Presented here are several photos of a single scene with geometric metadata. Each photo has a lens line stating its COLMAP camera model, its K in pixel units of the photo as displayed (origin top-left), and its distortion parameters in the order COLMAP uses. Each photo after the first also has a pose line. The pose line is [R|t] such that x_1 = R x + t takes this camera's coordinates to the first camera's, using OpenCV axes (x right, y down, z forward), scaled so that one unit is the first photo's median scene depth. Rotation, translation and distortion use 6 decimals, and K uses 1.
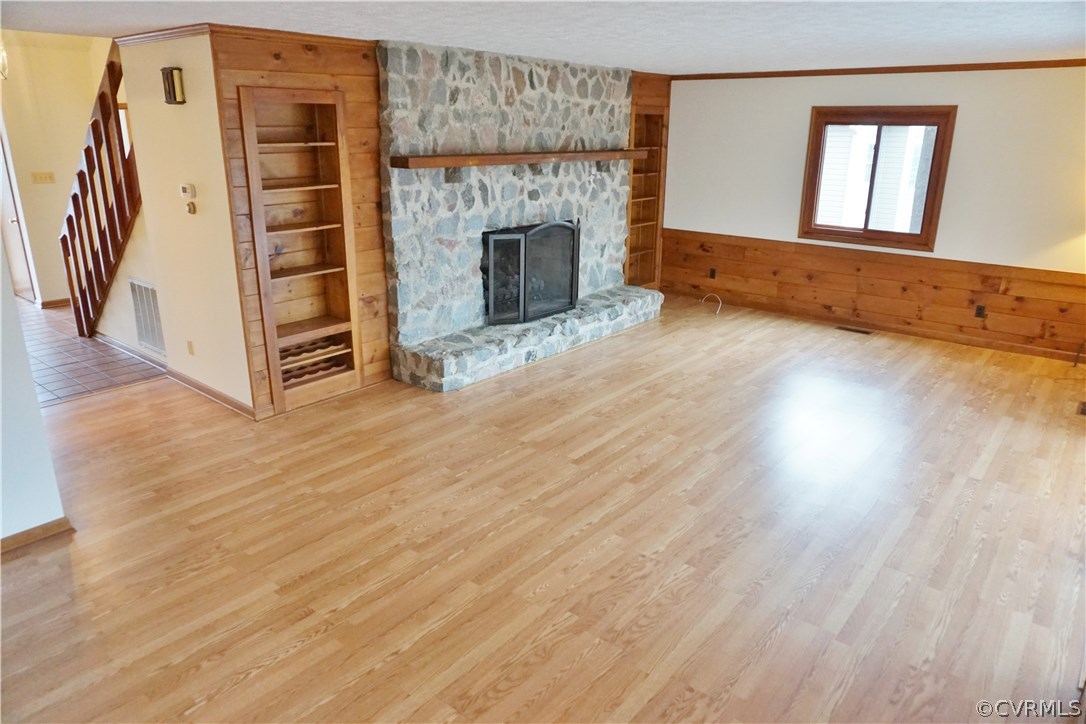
lens RADIAL K [[726.3, 0, 539.2], [0, 726.3, 361.0], [0, 0, 1]] dist [-0.049291, 0.021783]
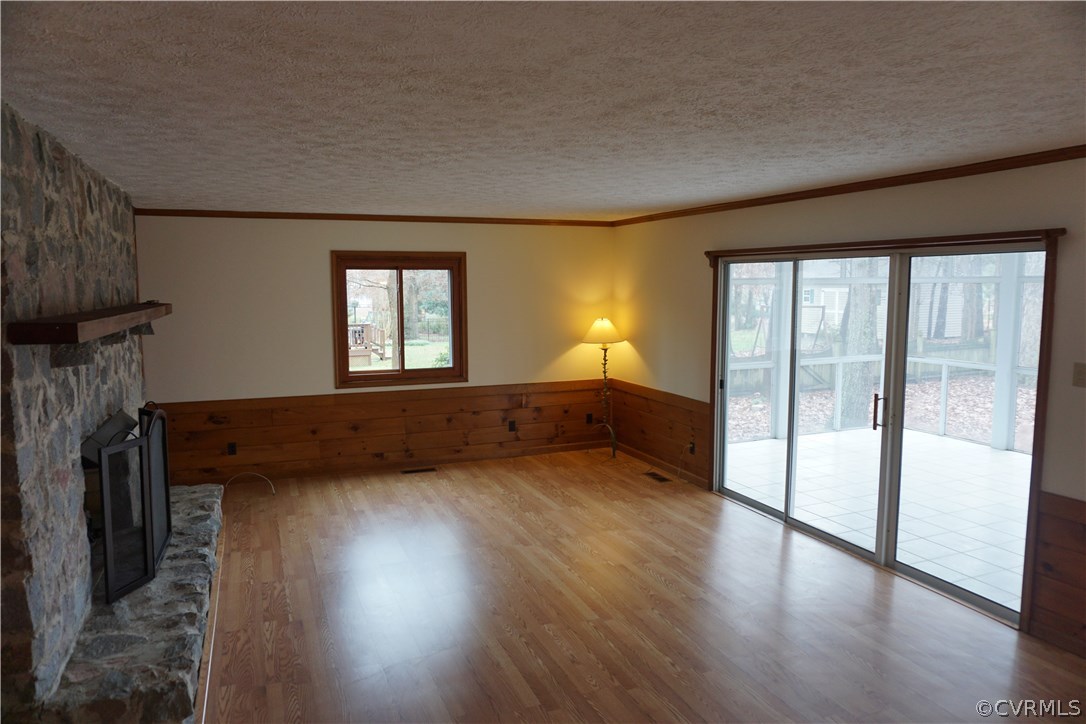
lens RADIAL K [[726.3, 0, 545.0], [0, 726.3, 370.8], [0, 0, 1]] dist [-0.049291, 0.021783]
pose [[0.466227, -0.112498, 0.877483, -0.413616], [0.274577, 0.961299, -0.022645, -0.128783], [-0.840976, 0.251494, 0.479073, 0.431069]]
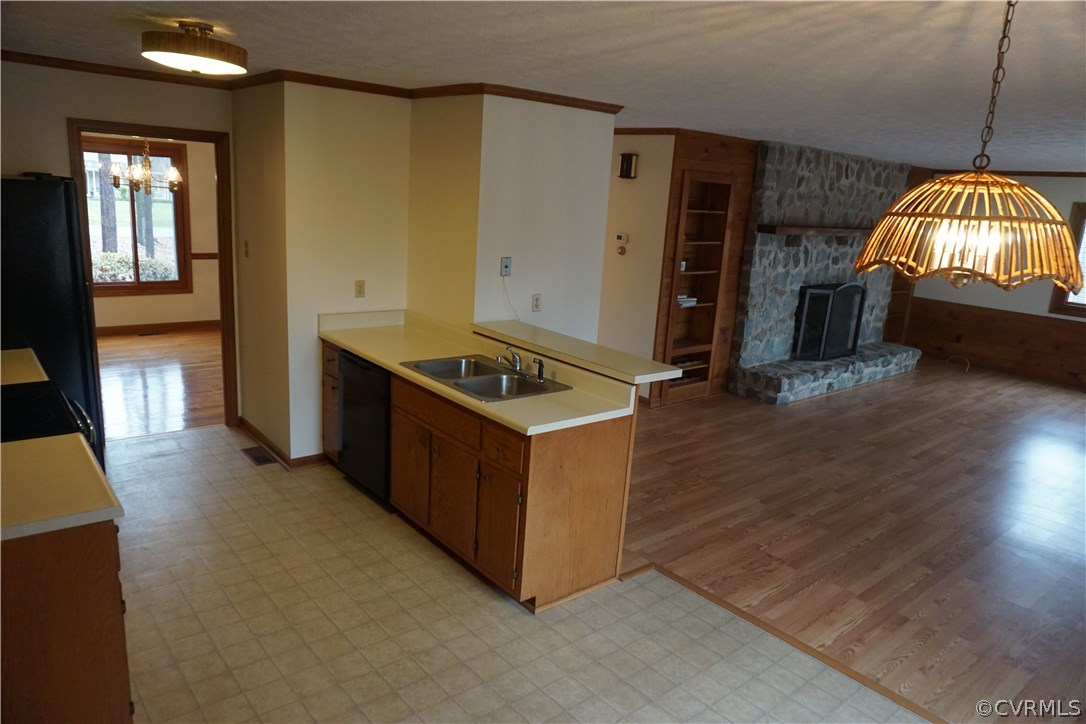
lens RADIAL K [[726.3, 0, 536.6], [0, 726.3, 361.5], [0, 0, 1]] dist [-0.049291, 0.021783]
pose [[0.981375, 0.091662, -0.168824, -0.324483], [-0.105274, 0.991723, -0.073505, 0.101324], [0.160689, 0.089908, 0.982902, -0.328194]]
